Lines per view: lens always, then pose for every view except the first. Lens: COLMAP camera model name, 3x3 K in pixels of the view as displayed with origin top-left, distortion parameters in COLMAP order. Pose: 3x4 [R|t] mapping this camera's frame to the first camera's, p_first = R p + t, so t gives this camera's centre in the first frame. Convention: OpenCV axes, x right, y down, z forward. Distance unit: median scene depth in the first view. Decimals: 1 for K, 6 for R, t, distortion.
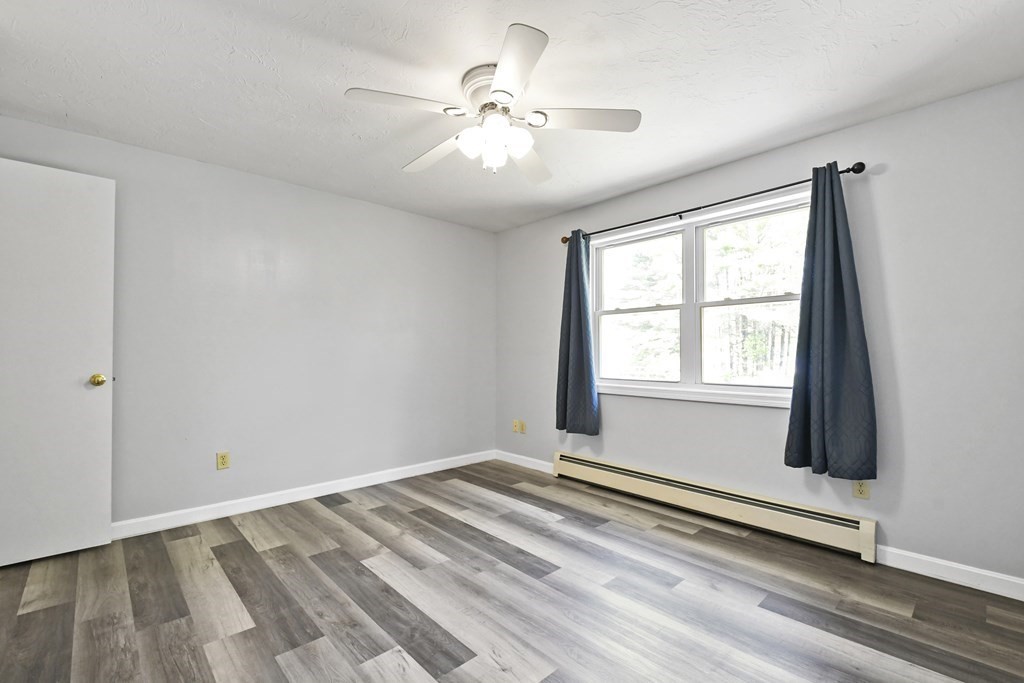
lens RADIAL K [[449.7, 0, 509.9], [0, 449.7, 342.6], [0, 0, 1]] dist [0.038054, -0.022945]
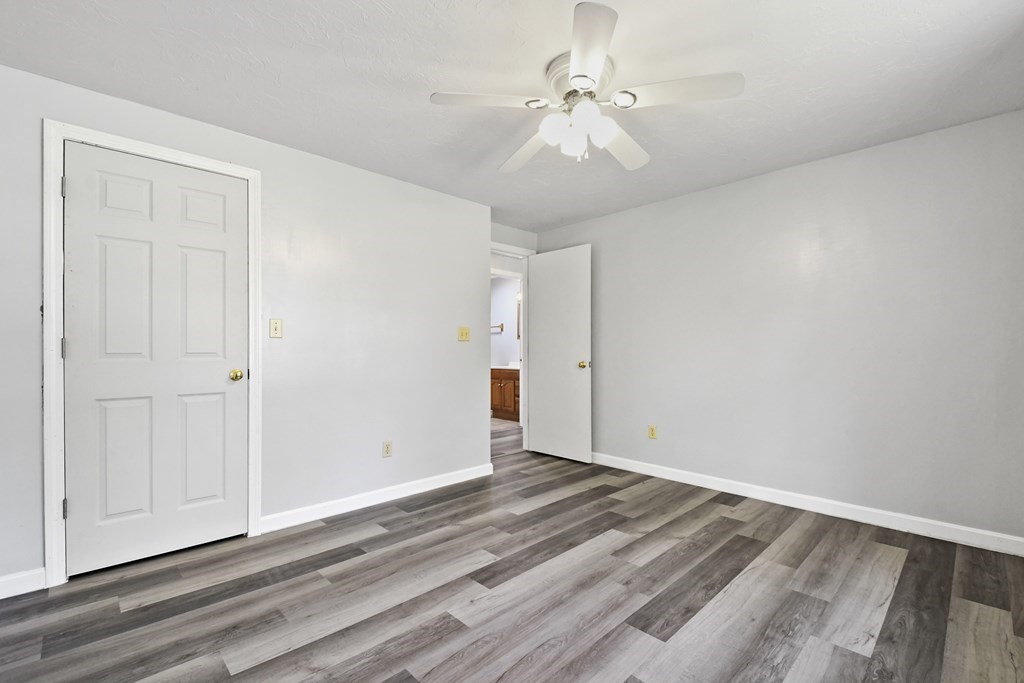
lens RADIAL K [[449.7, 0, 509.9], [0, 449.7, 342.6], [0, 0, 1]] dist [0.038054, -0.022945]
pose [[0.018009, -0.017680, -0.999681, 0.704584], [0.023603, 0.999573, -0.017253, 0.017410], [0.999559, -0.023284, 0.018419, 0.619646]]
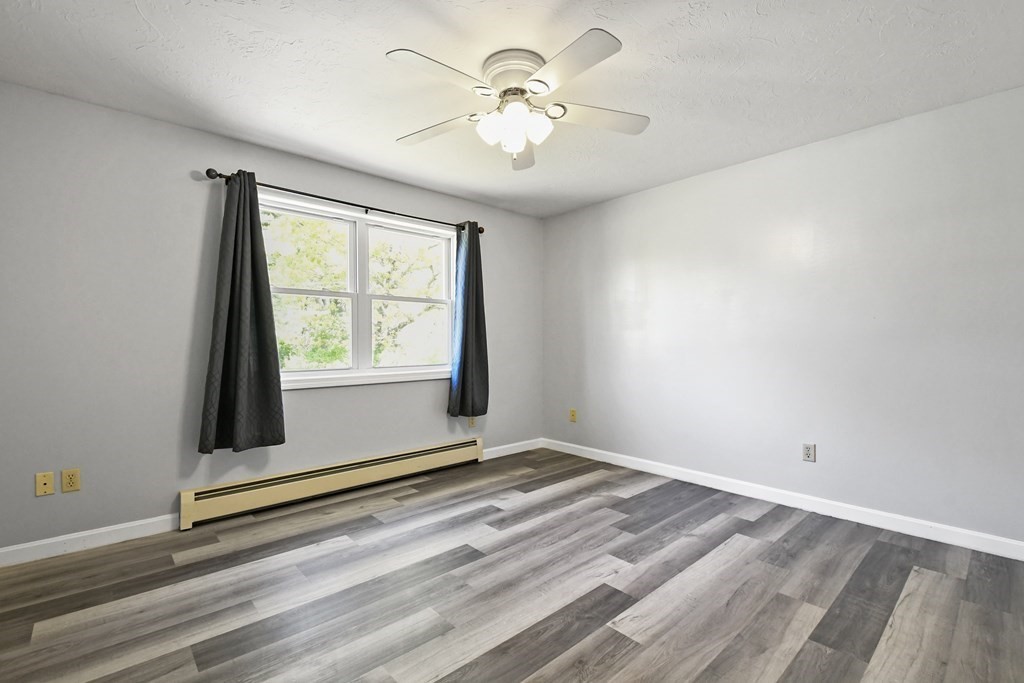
lens RADIAL K [[449.7, 0, 509.9], [0, 449.7, 342.6], [0, 0, 1]] dist [0.038054, -0.022945]
pose [[0.014512, -0.003811, 0.999887, -0.775397], [-0.022424, 0.999740, 0.004136, 0.018303], [-0.999643, -0.022481, 0.014423, 0.741983]]
